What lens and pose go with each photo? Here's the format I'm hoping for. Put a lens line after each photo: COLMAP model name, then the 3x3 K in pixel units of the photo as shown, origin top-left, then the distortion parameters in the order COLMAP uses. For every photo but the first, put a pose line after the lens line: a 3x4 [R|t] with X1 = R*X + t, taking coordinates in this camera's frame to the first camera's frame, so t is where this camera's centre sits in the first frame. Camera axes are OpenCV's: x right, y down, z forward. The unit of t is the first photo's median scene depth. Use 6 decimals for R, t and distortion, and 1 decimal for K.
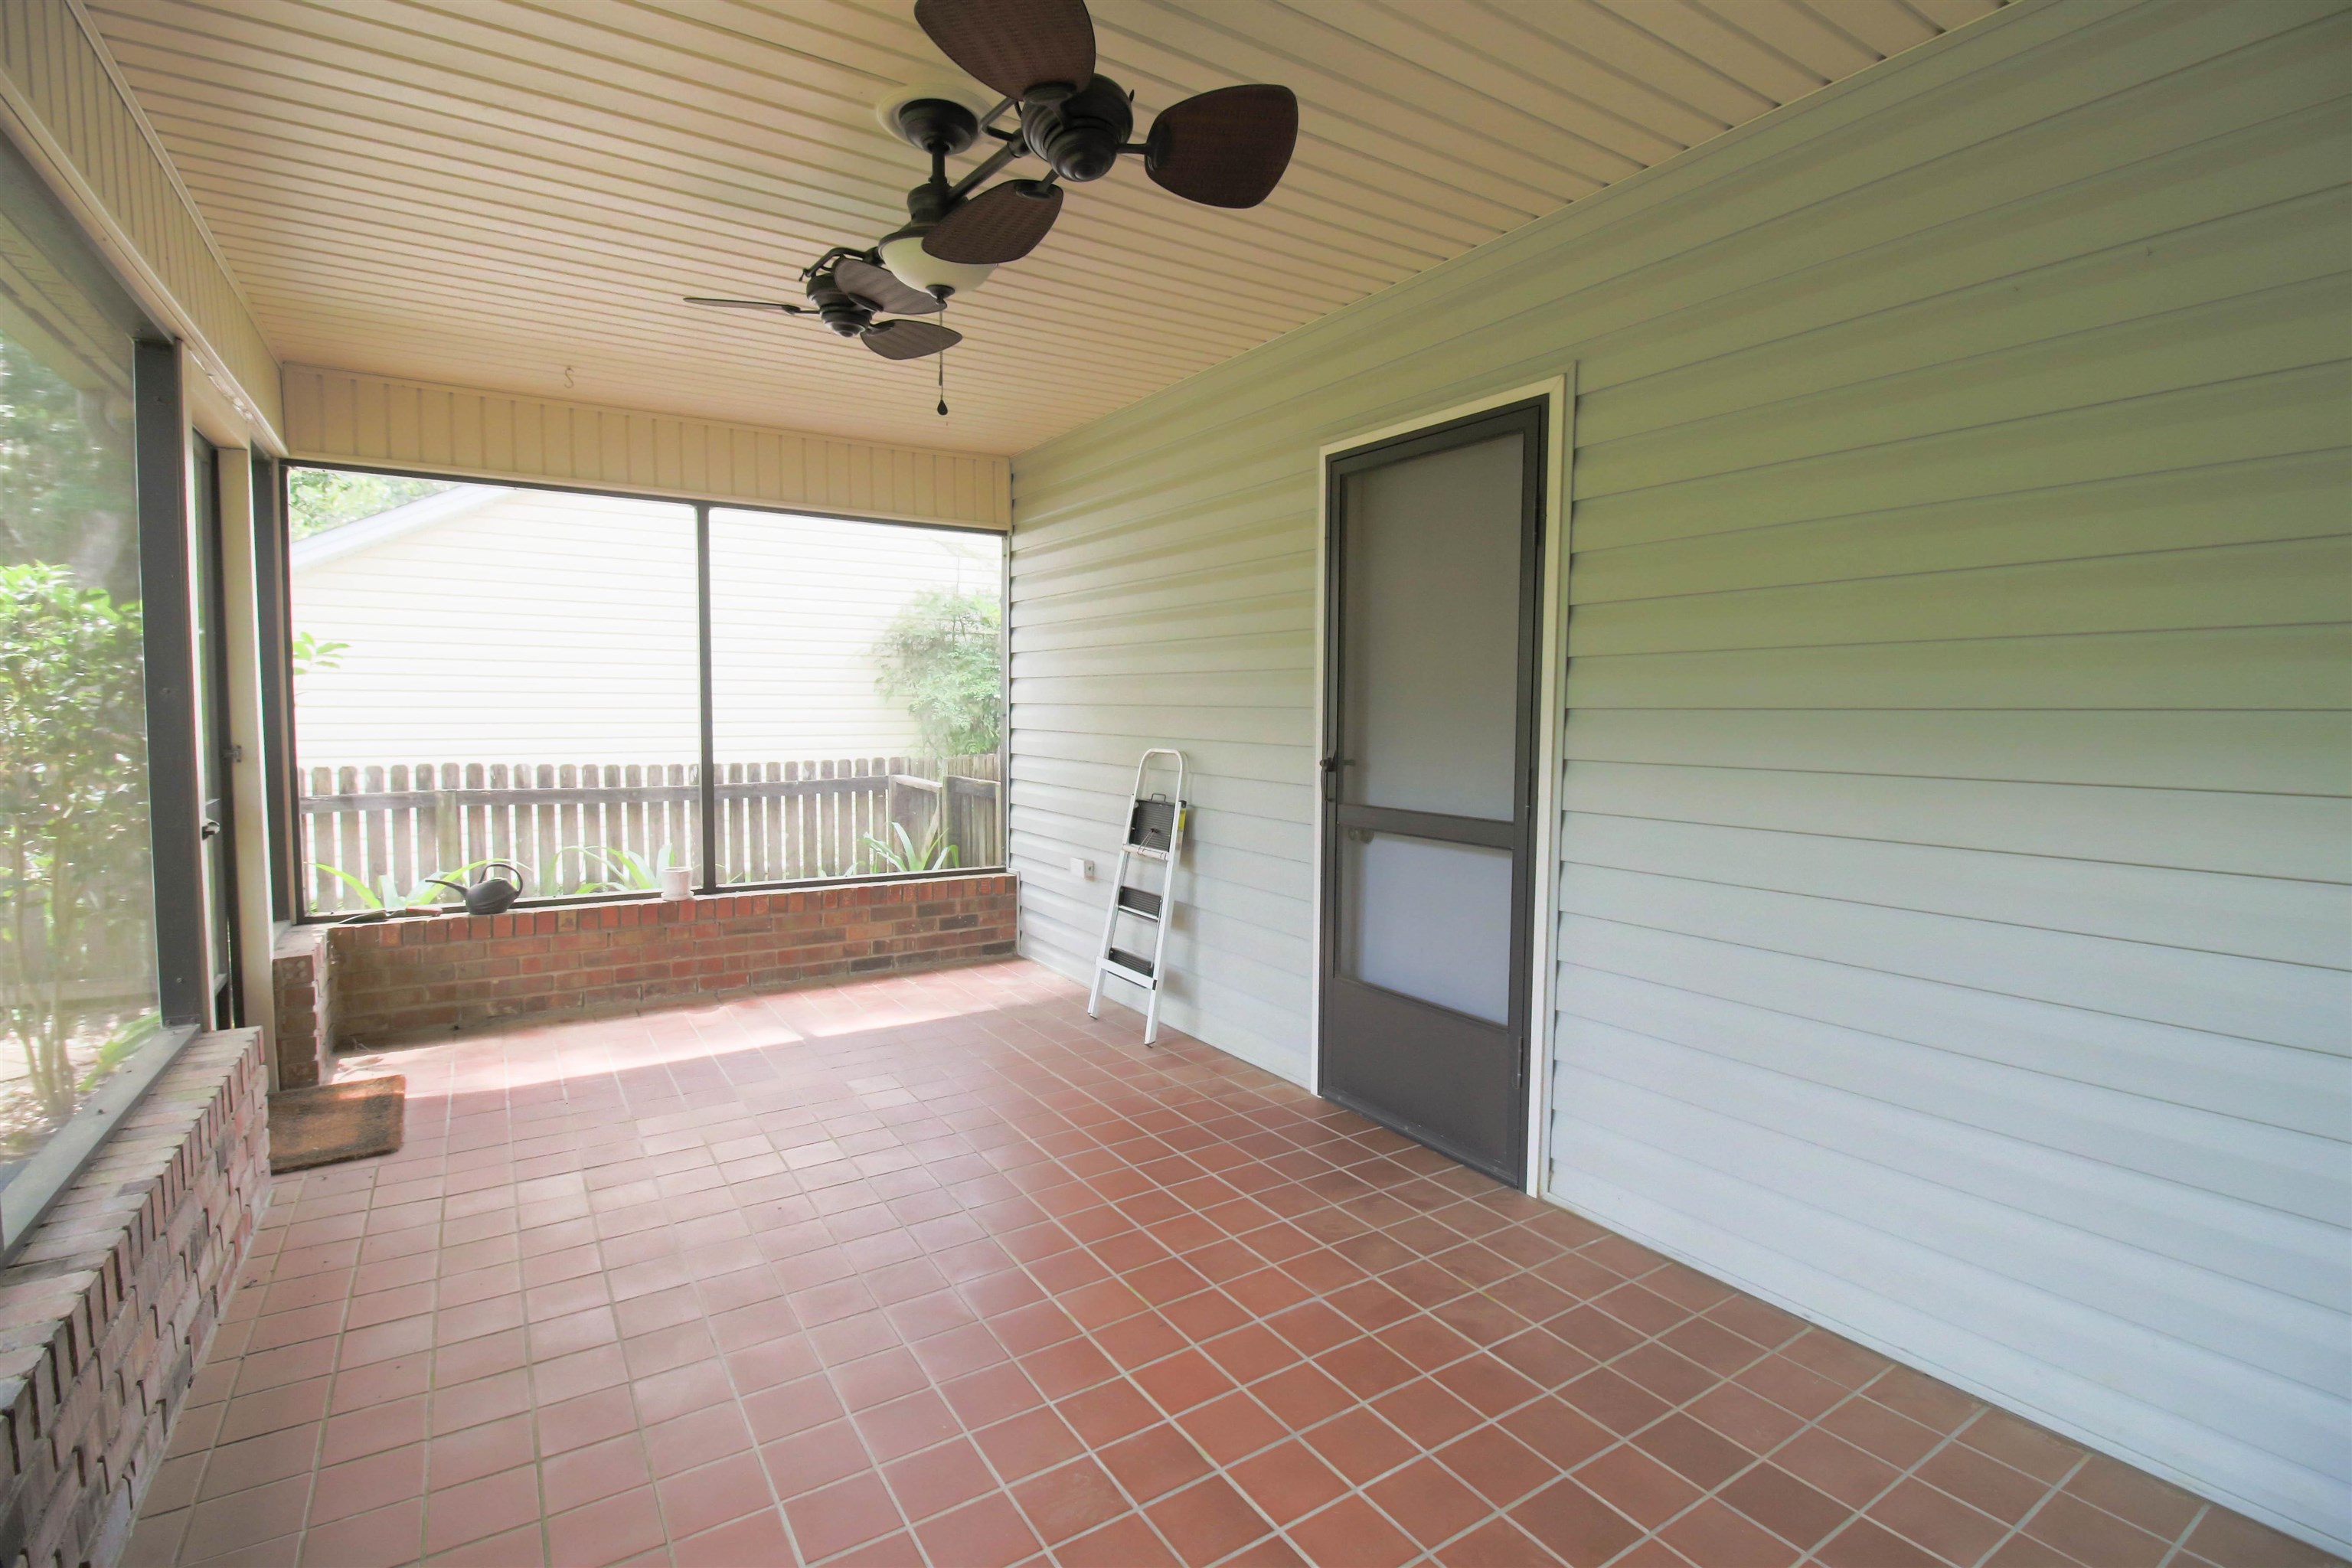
lens RADIAL K [[1110.5, 0, 1184.0], [0, 1110.5, 772.2], [0, 0, 1]] dist [0.002671, -0.014235]
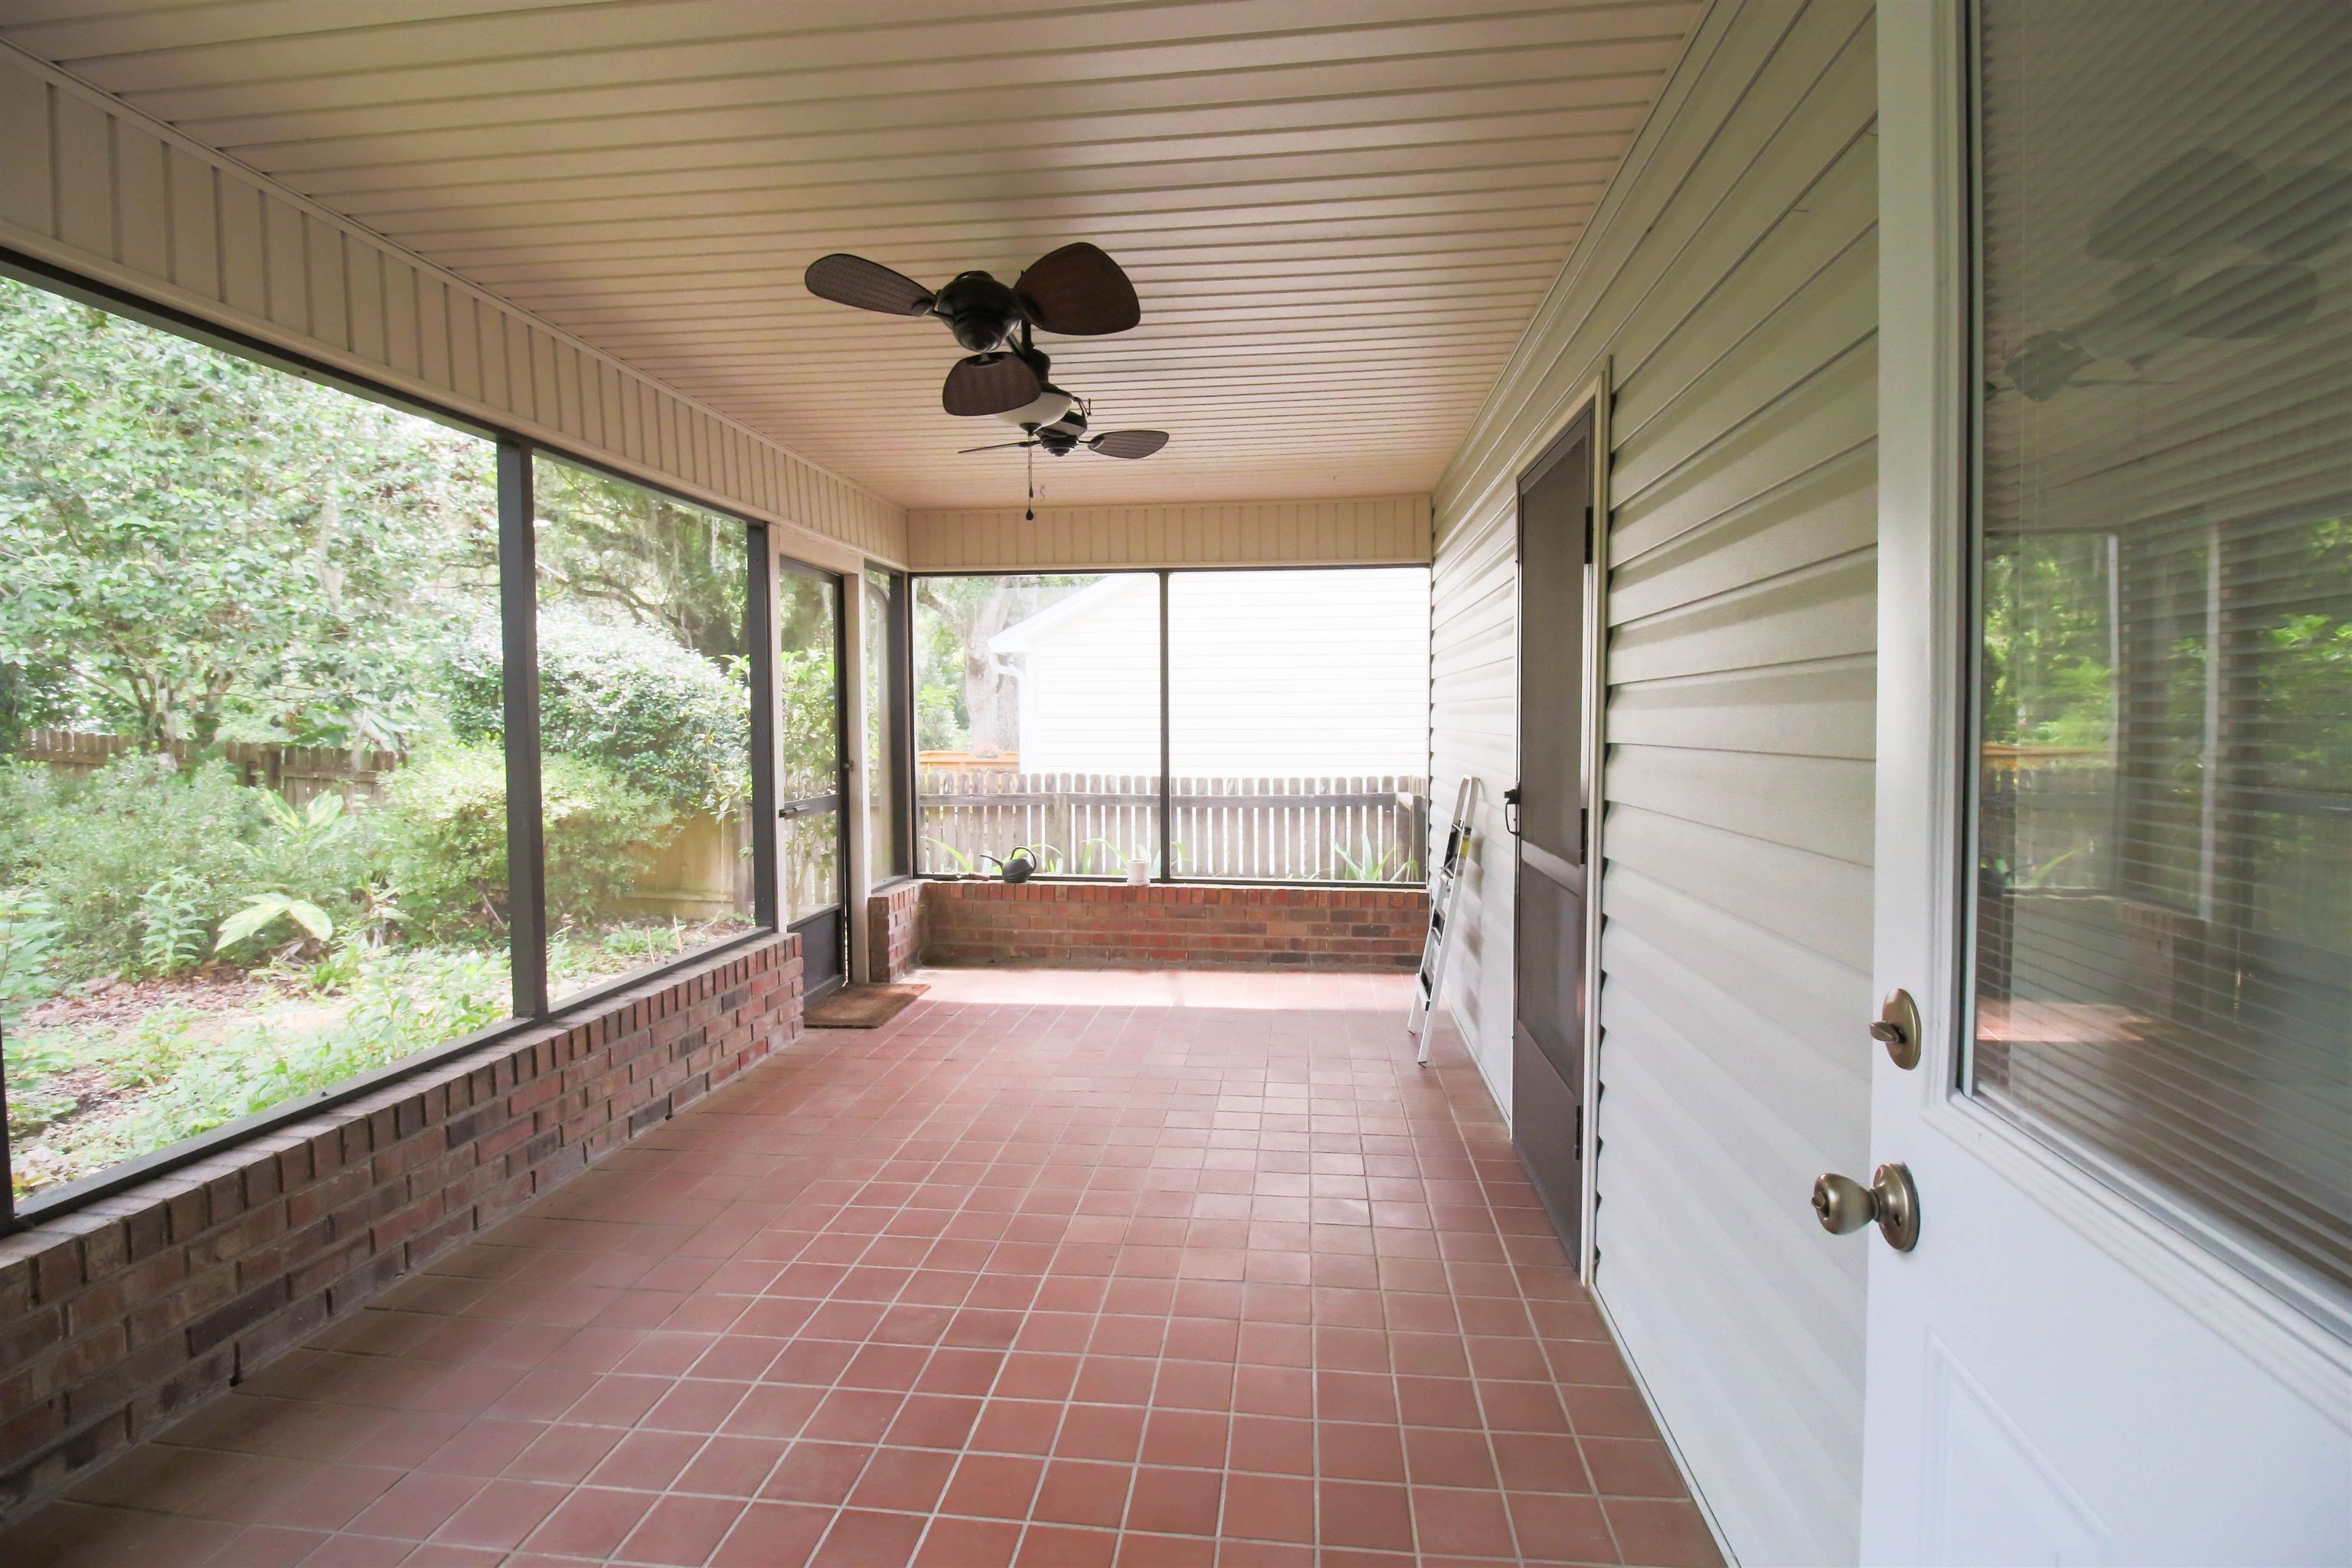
lens RADIAL K [[1130.5, 0, 1192.3], [0, 1130.5, 759.2], [0, 0, 1]] dist [0.002931, -0.014833]
pose [[0.760541, 0.012729, -0.649165, 0.427425], [-0.028537, 0.999497, -0.013834, -0.012594], [0.648662, 0.029047, 0.760522, 0.057675]]
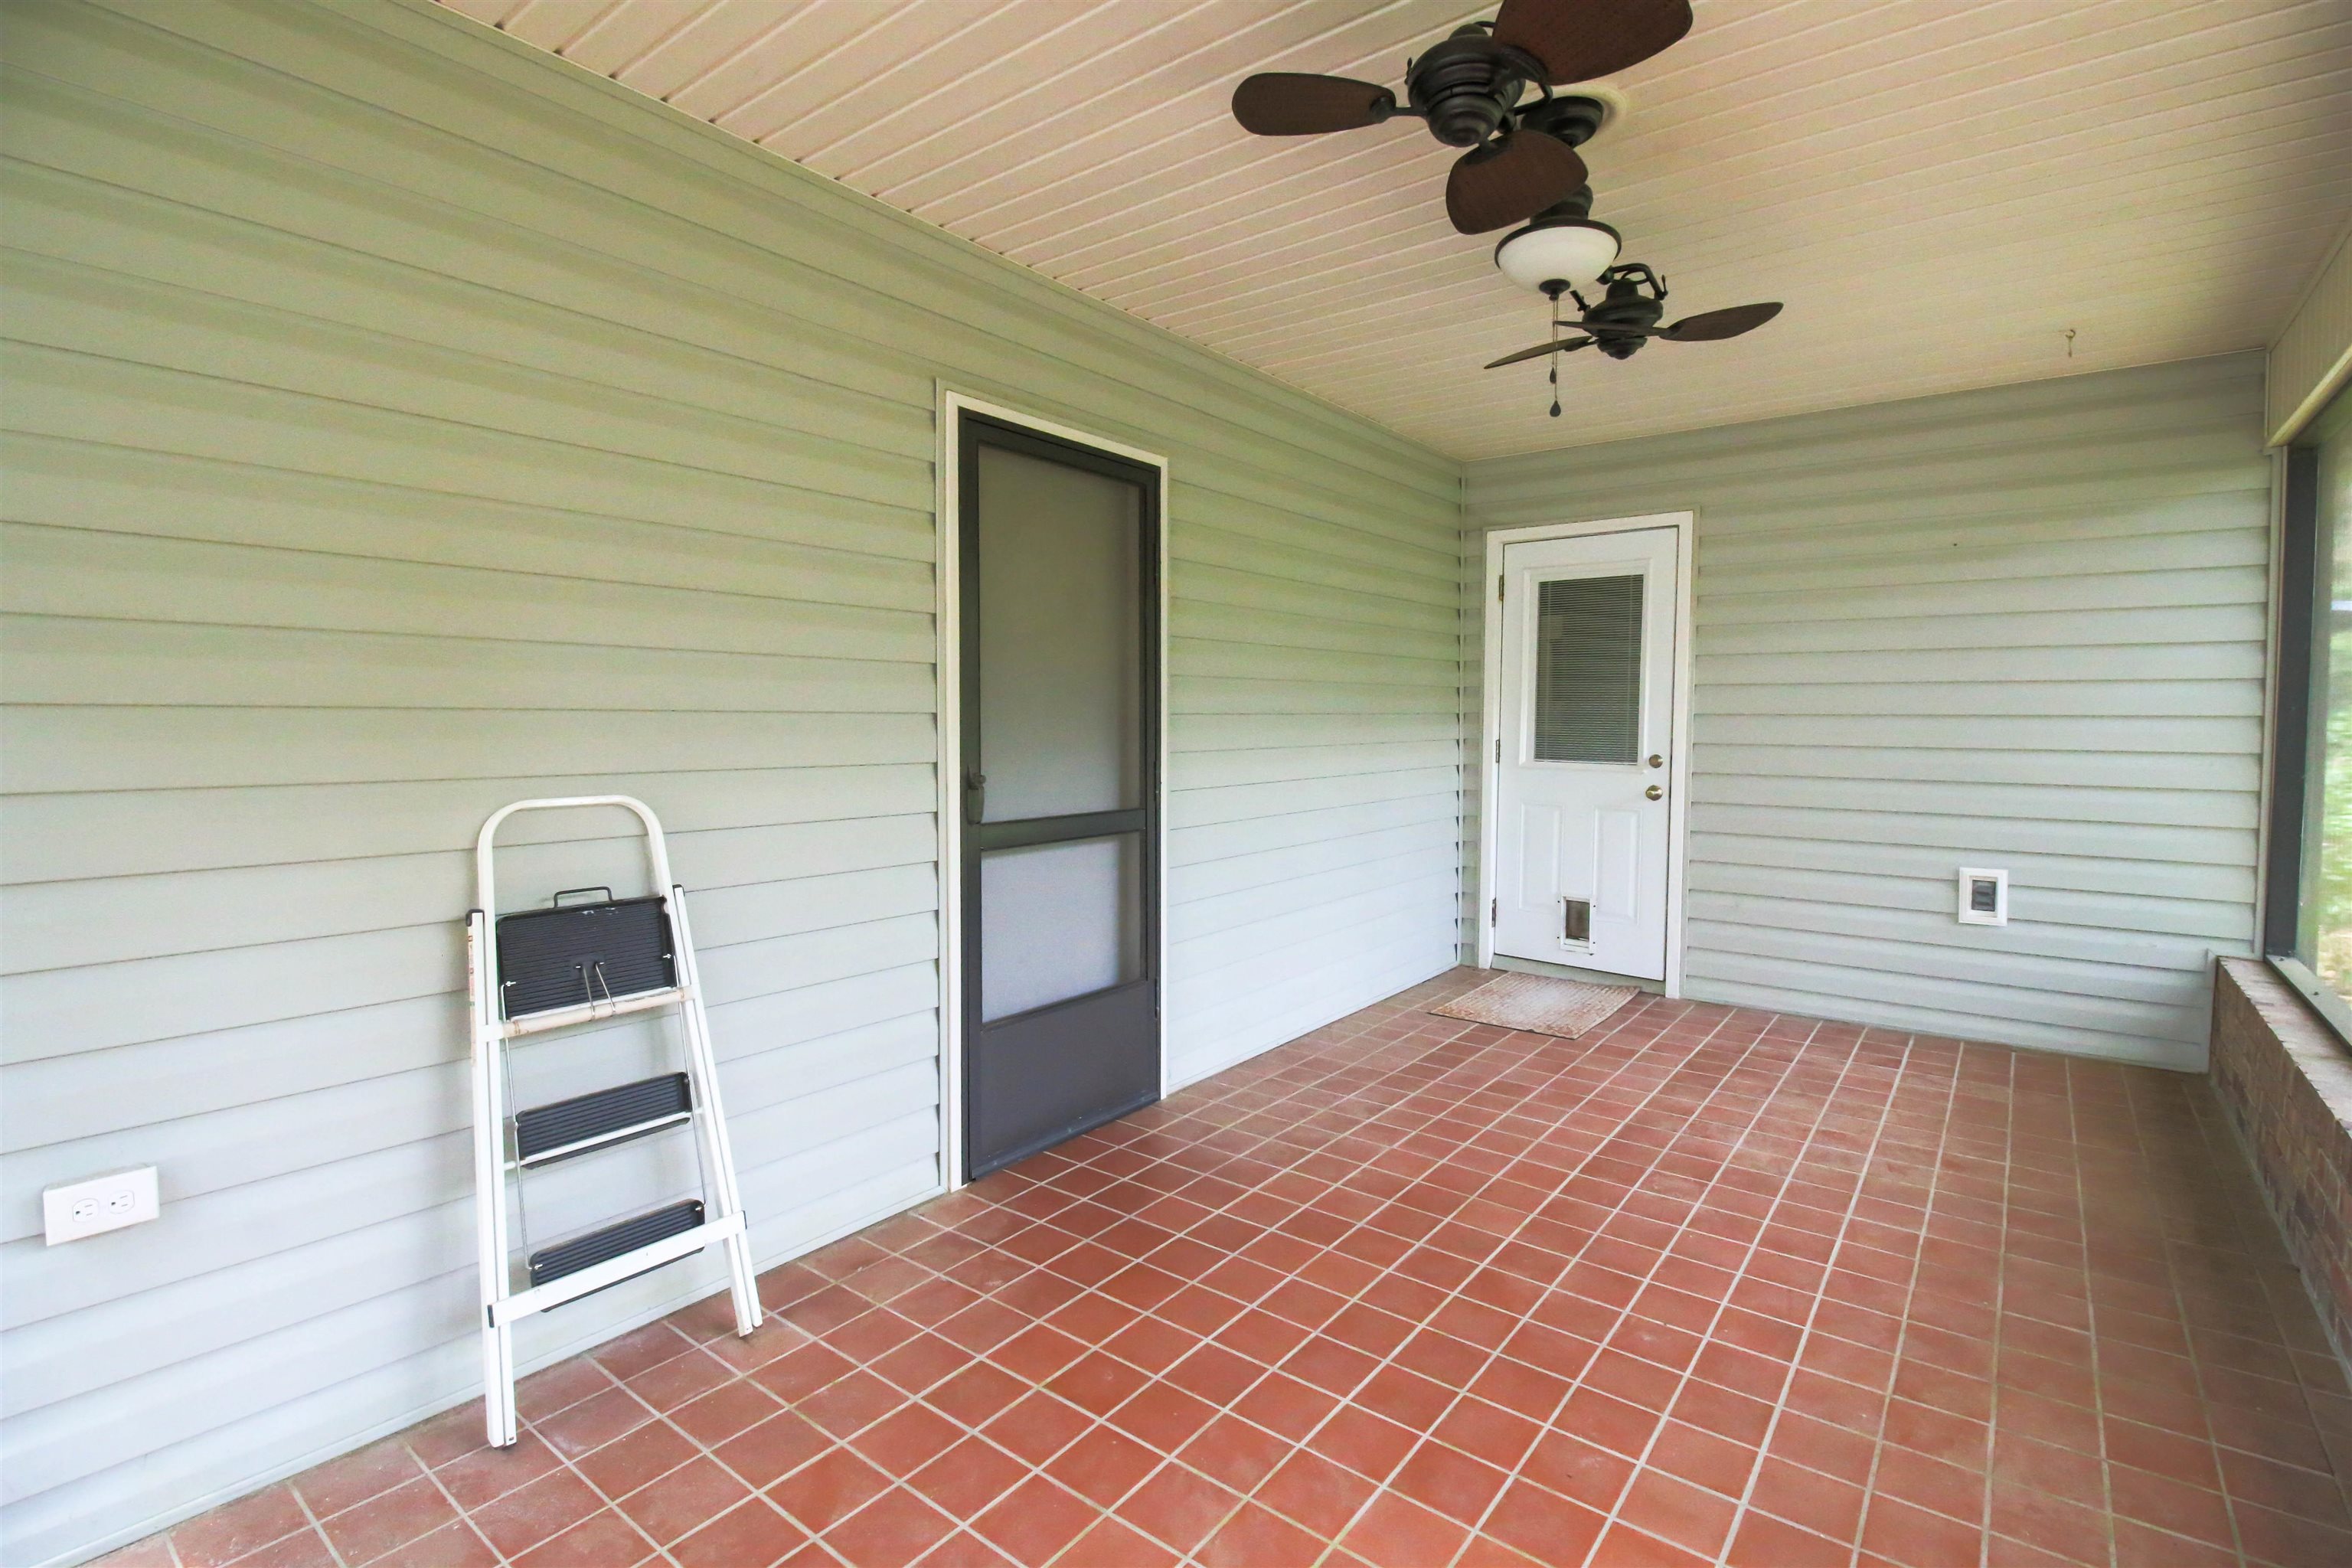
lens RADIAL K [[1110.5, 0, 1184.0], [0, 1110.5, 772.2], [0, 0, 1]] dist [0.002671, -0.014235]
pose [[-0.347418, -0.052988, 0.936212, -0.556684], [0.051248, 0.995837, 0.075381, -0.053884], [-0.936309, 0.074168, -0.343257, 0.895883]]
